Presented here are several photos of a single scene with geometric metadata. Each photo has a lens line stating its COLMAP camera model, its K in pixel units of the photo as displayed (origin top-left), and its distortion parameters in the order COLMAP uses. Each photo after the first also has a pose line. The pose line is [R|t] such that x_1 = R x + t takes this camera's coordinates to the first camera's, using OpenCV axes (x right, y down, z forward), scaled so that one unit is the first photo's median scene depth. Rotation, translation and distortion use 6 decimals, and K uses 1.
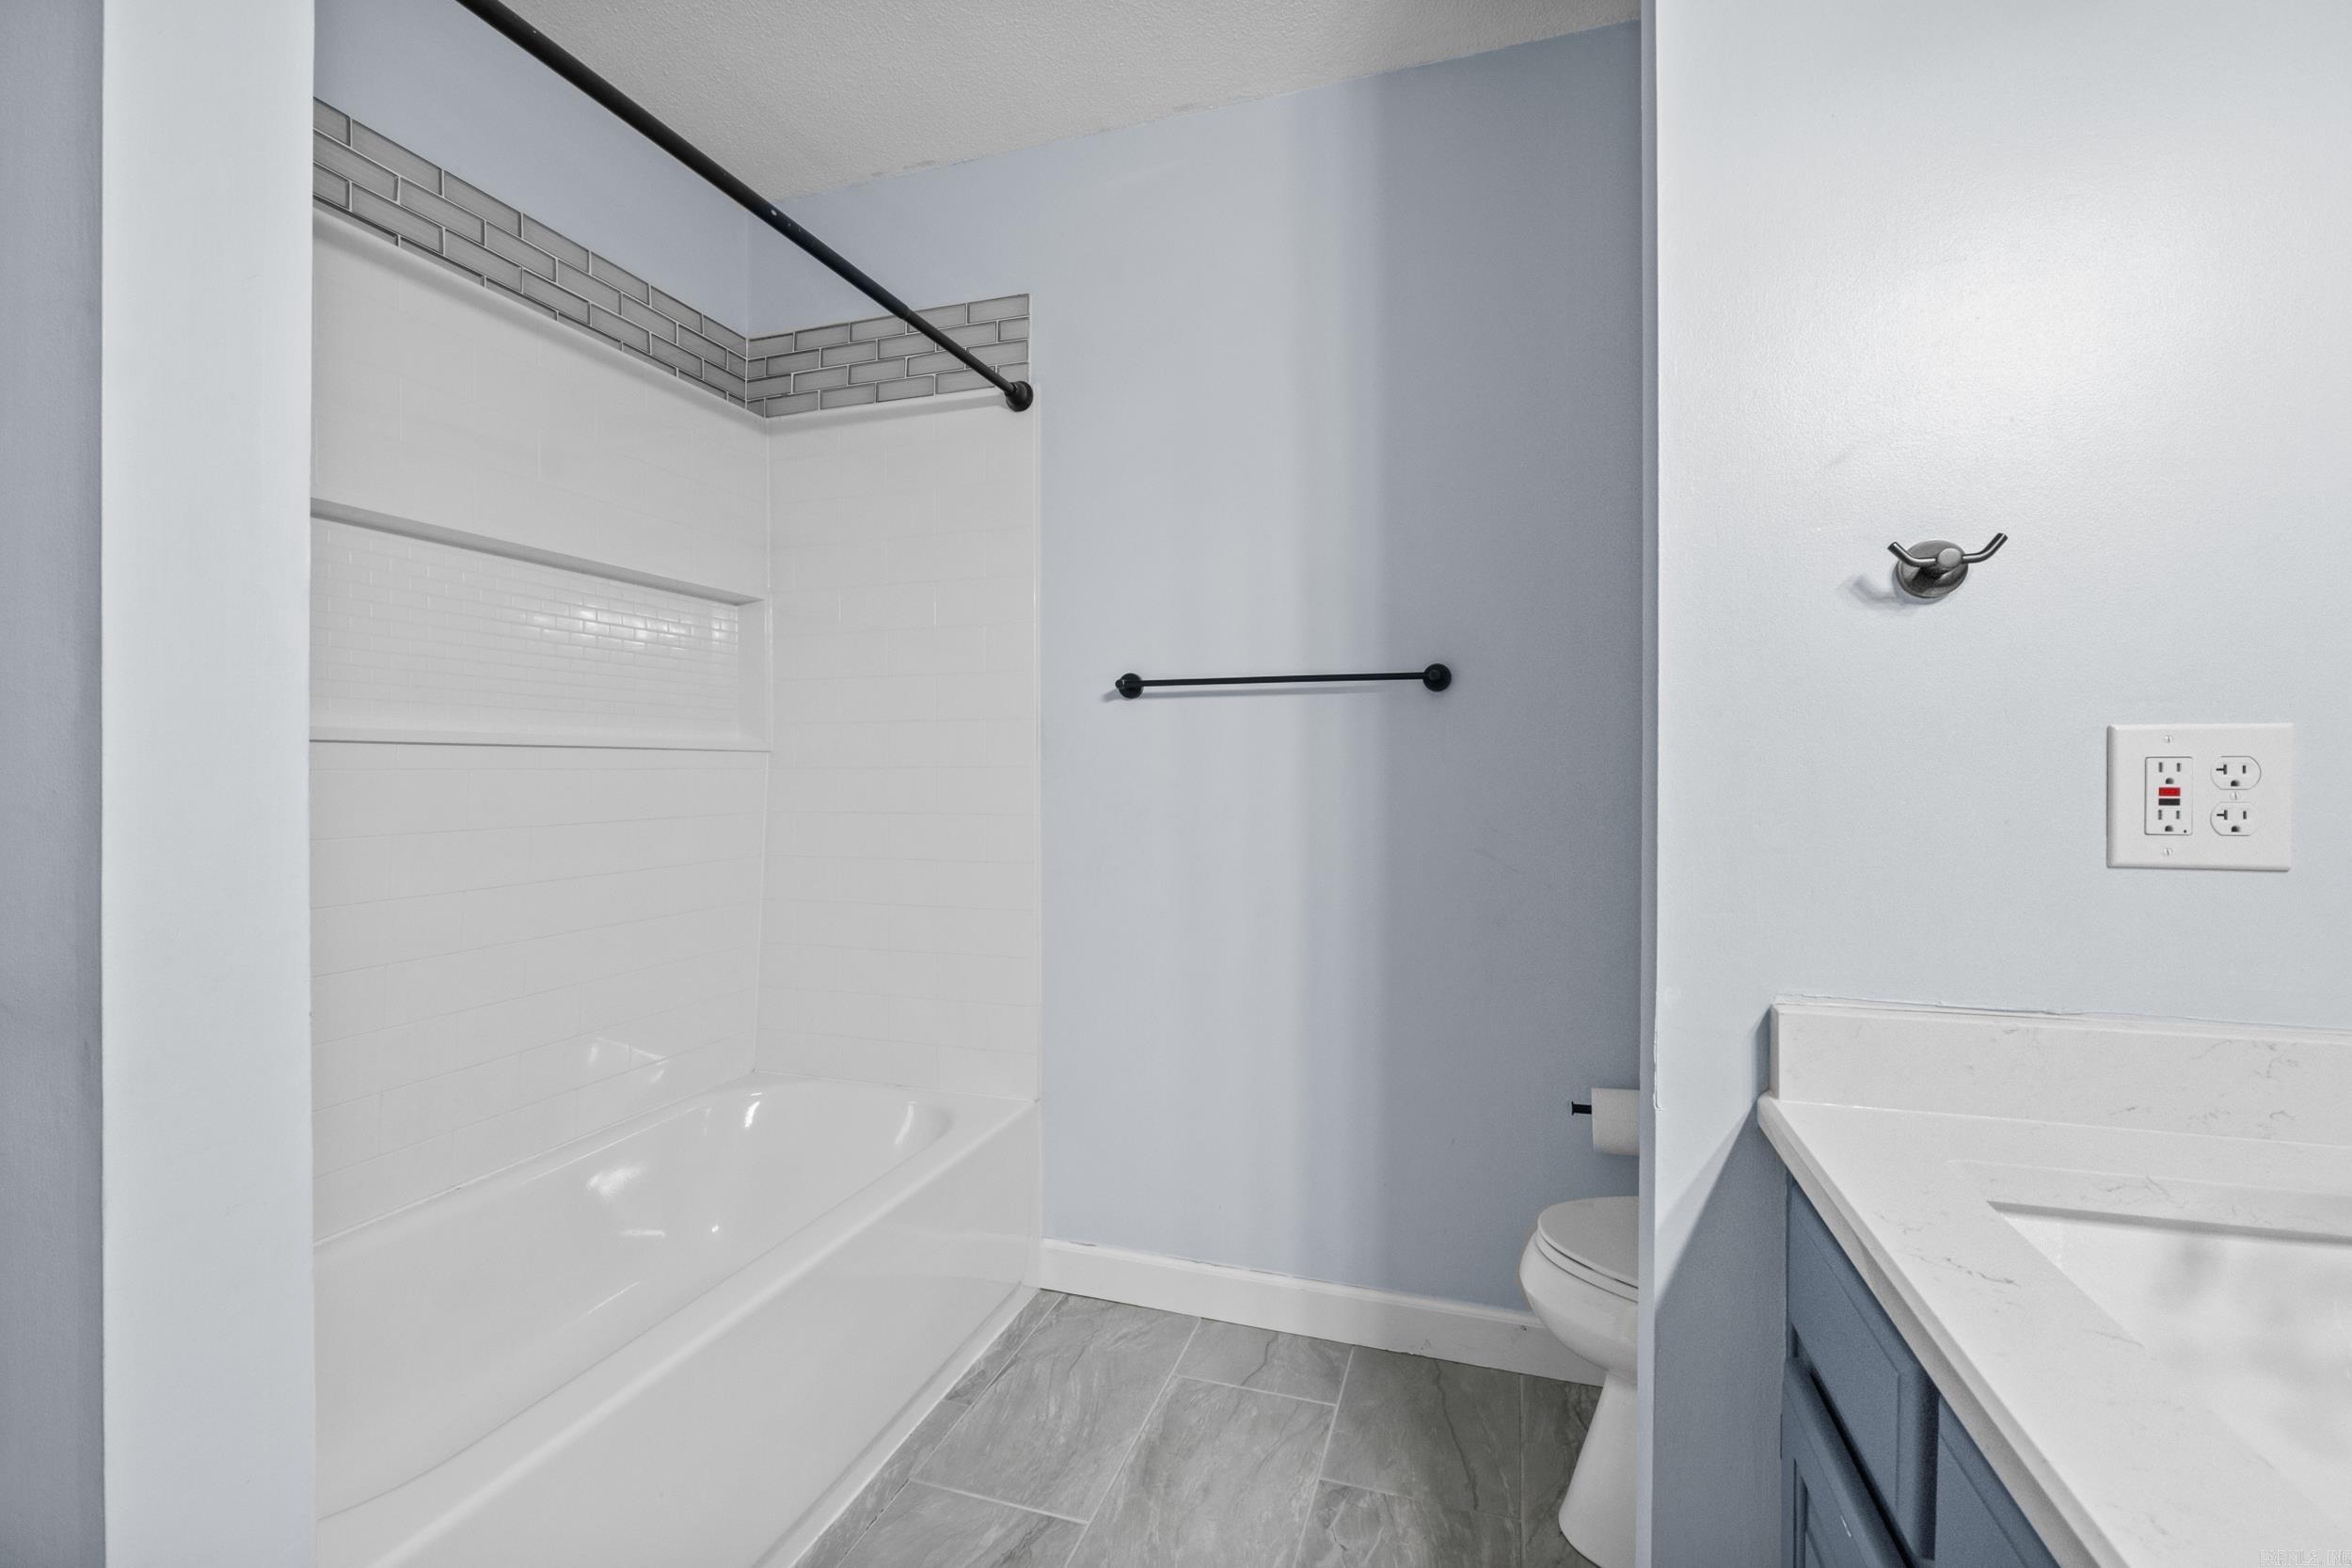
lens RADIAL K [[1030.0, 0, 1176.0], [0, 1030.0, 784.0], [0, 0, 1]] dist [-0.001439, 0.000007]
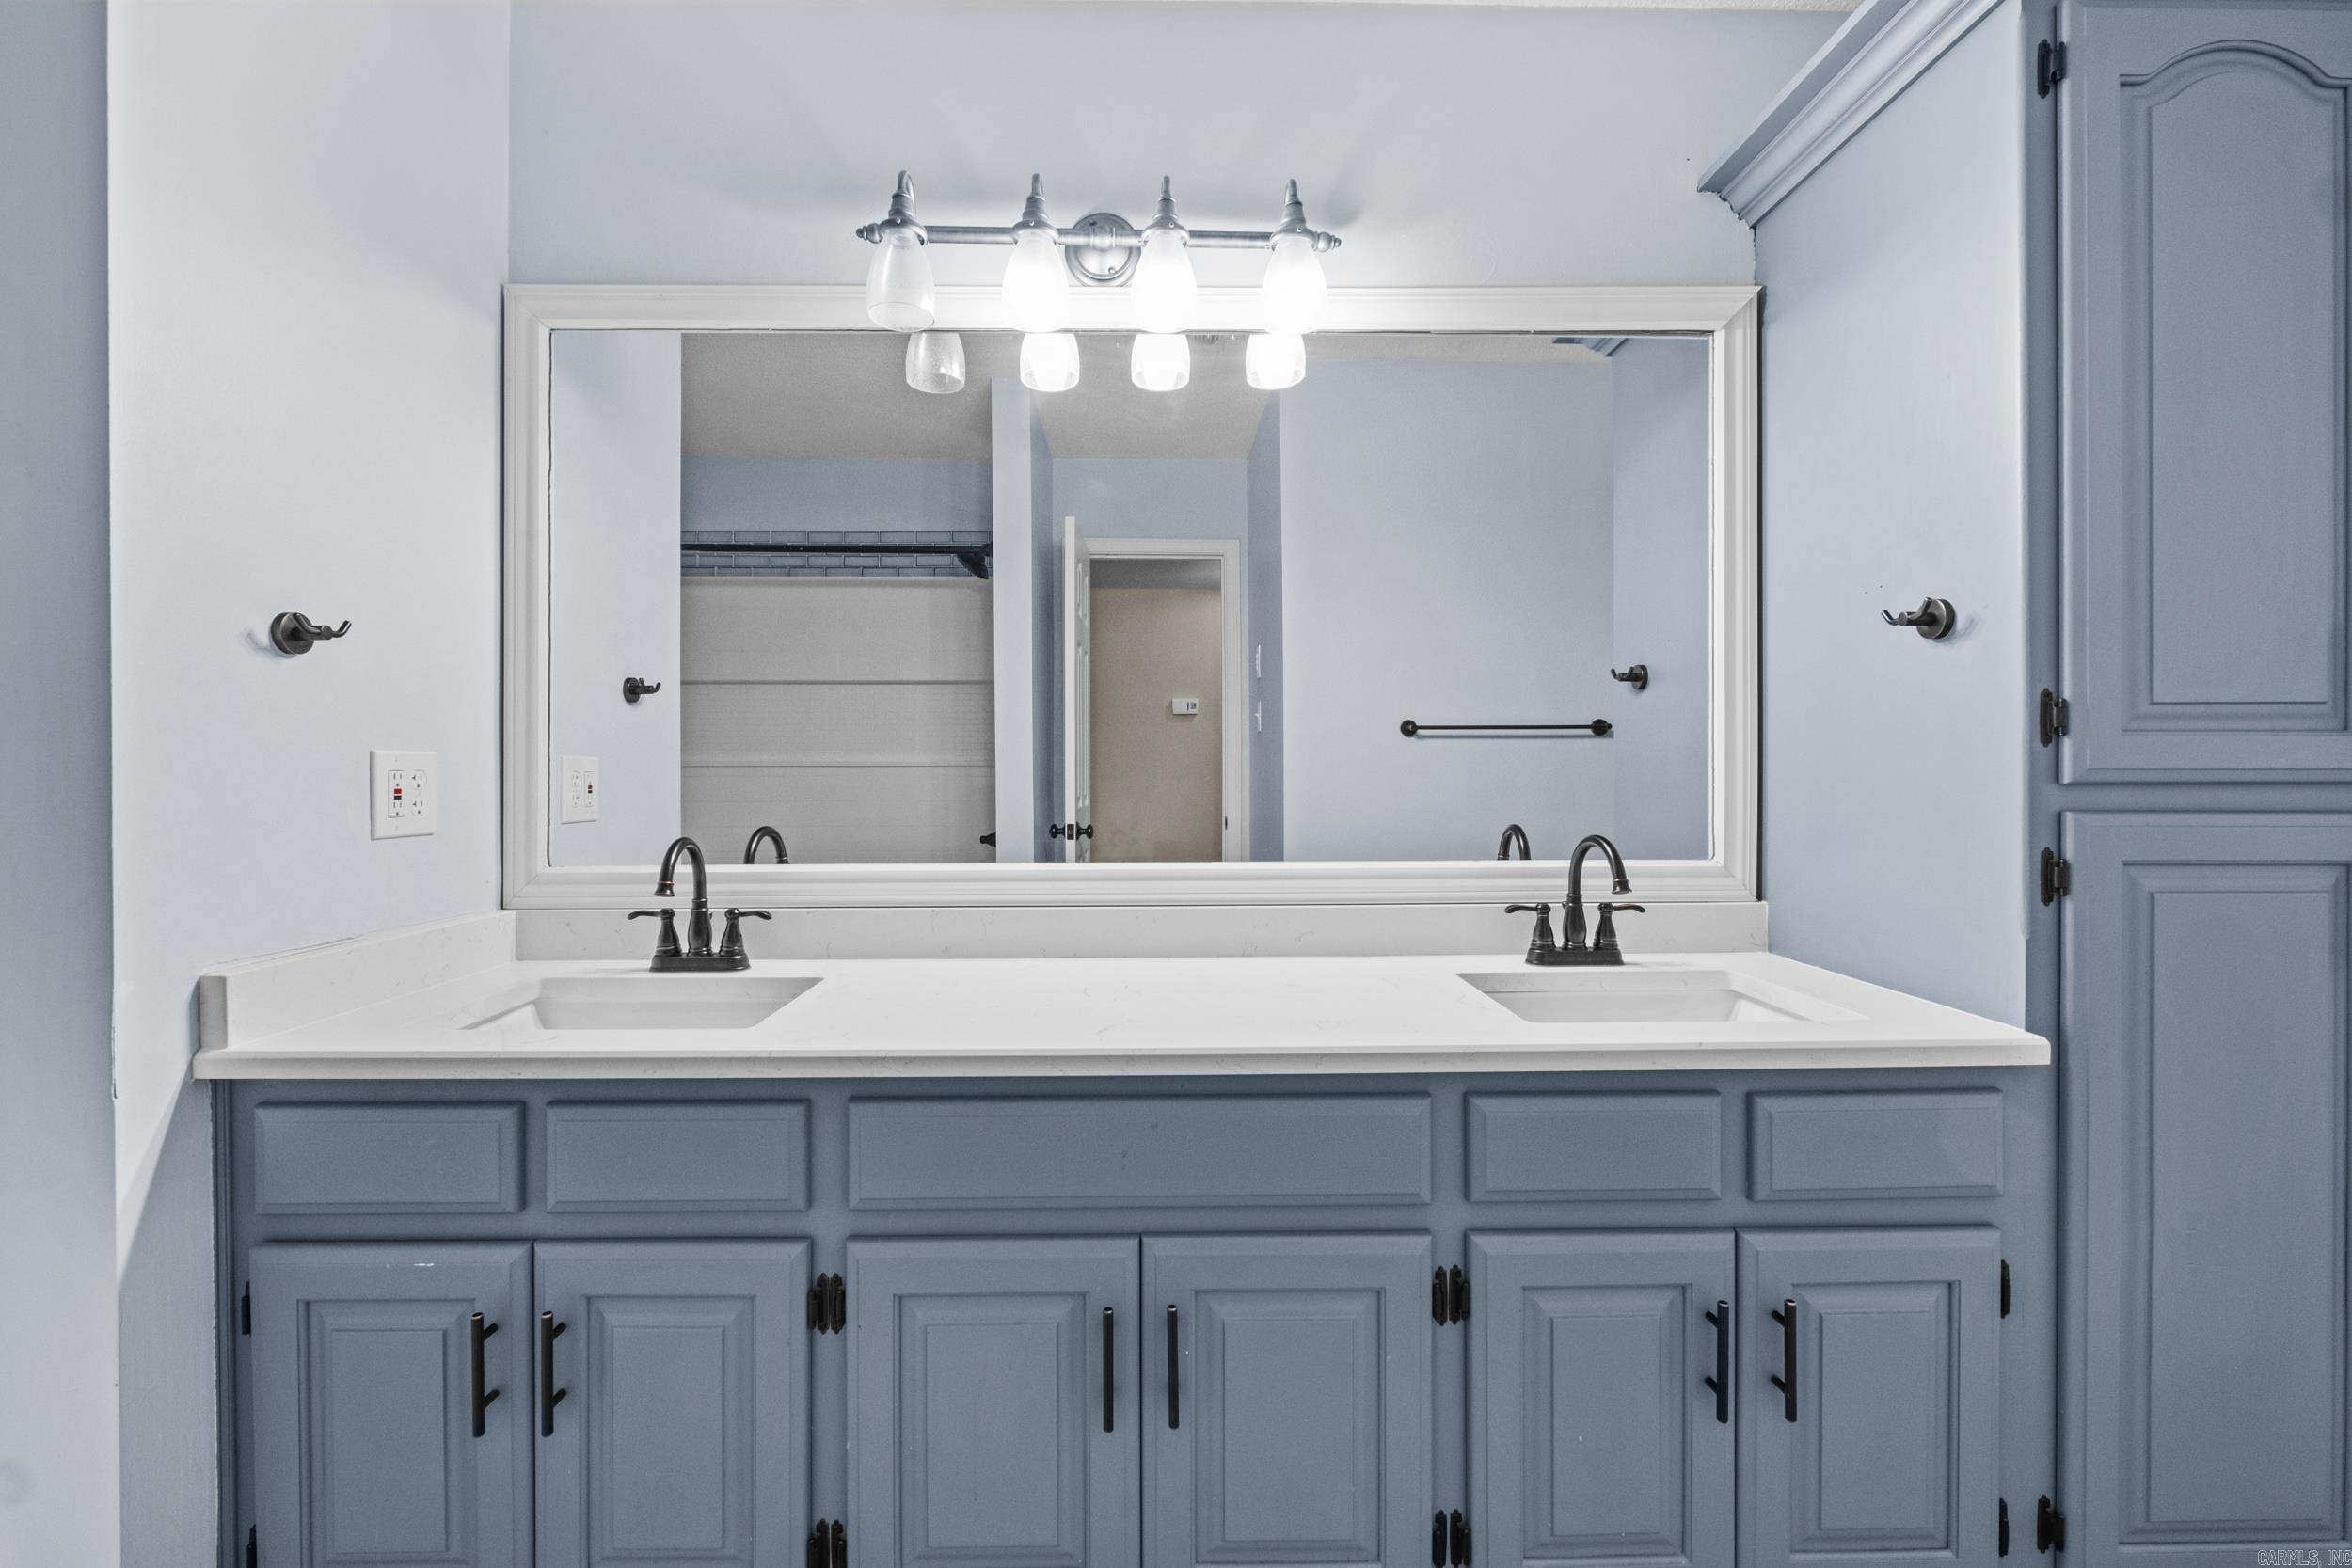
lens RADIAL K [[1030.0, 0, 1176.0], [0, 1030.0, 784.0], [0, 0, 1]] dist [-0.001439, 0.000007]
pose [[-0.321835, -0.009078, 0.946752, -1.010517], [0.010576, 0.999857, 0.013183, -0.012981], [-0.946737, 0.014256, -0.321693, 0.341311]]
